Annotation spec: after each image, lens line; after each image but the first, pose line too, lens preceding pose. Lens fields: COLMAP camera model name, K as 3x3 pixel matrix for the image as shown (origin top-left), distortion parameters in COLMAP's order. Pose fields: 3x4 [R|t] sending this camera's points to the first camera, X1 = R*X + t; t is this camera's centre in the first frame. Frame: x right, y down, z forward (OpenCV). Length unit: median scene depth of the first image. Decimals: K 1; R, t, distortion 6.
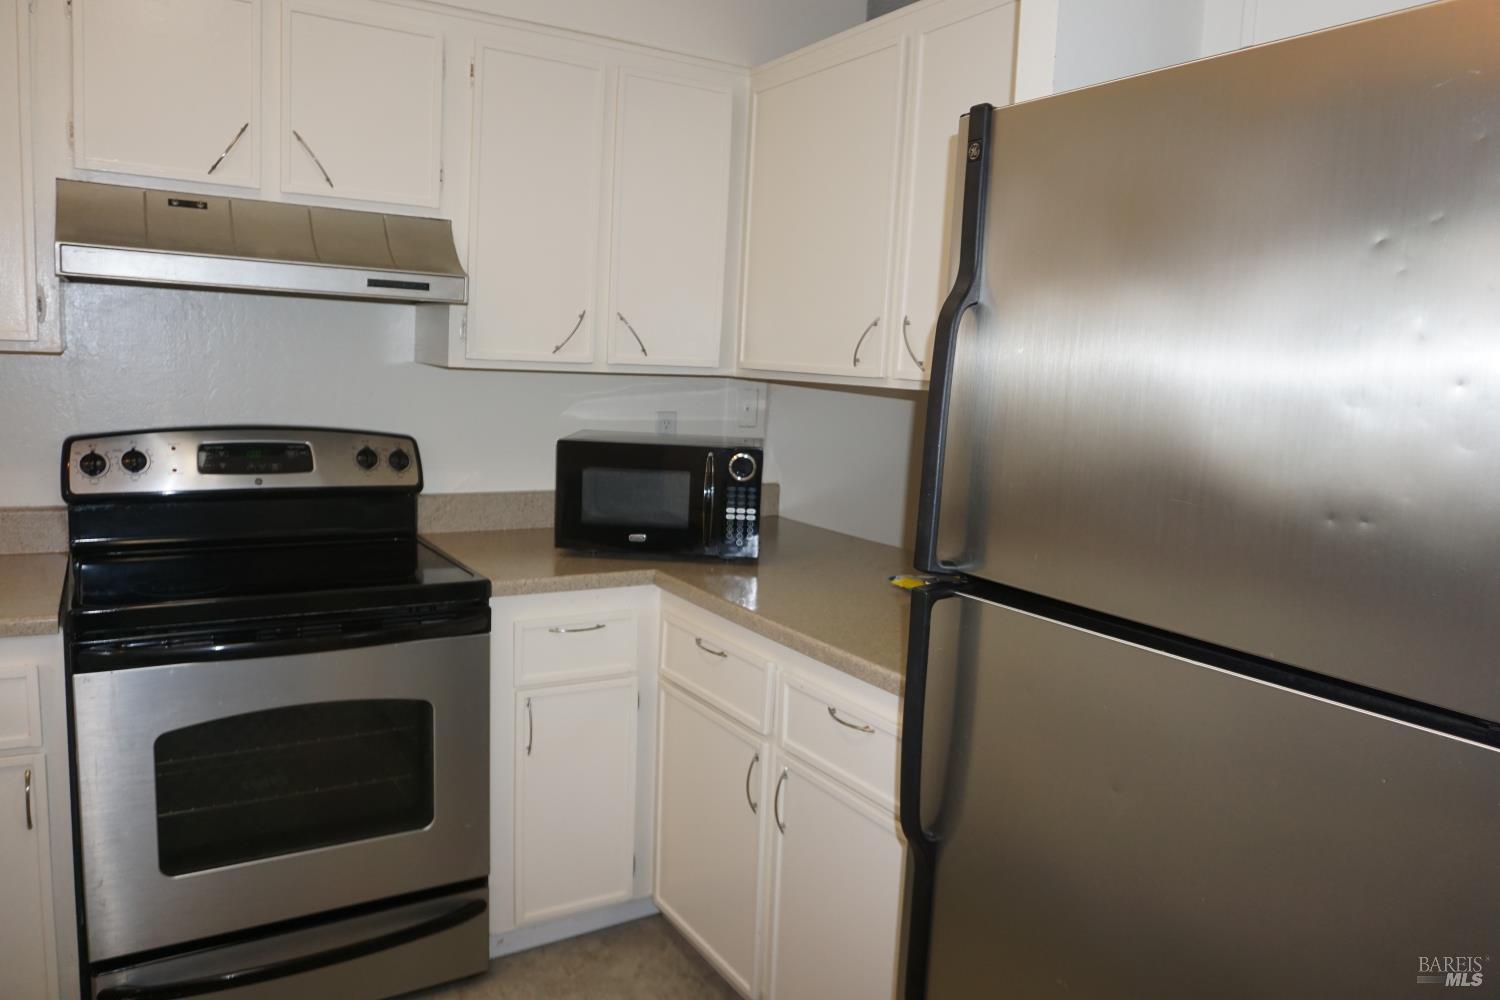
lens RADIAL K [[1080.8, 0, 750.0], [0, 1080.8, 500.0], [0, 0, 1]] dist [-0.001694, 0.000683]
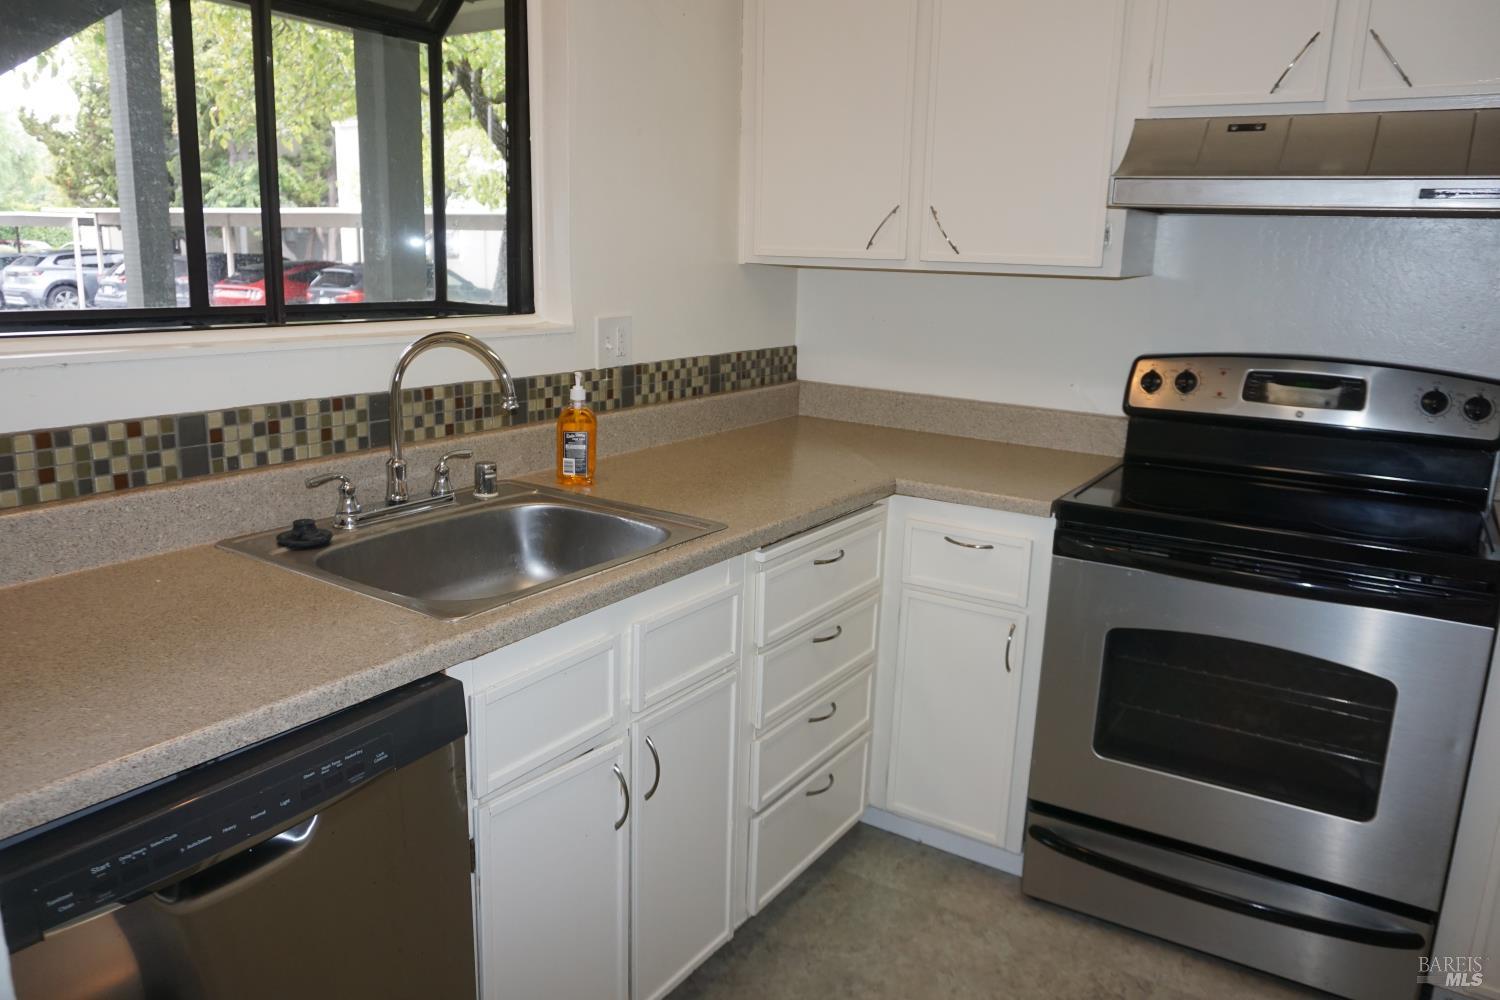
lens RADIAL K [[1094.8, 0, 750.0], [0, 1094.8, 500.0], [0, 0, 1]] dist [0.002356, -0.004093]
pose [[0.452105, 0.169895, -0.875635, 0.209321], [-0.122552, 0.984214, 0.127686, -0.007077], [0.883506, 0.049583, 0.465789, 0.131099]]
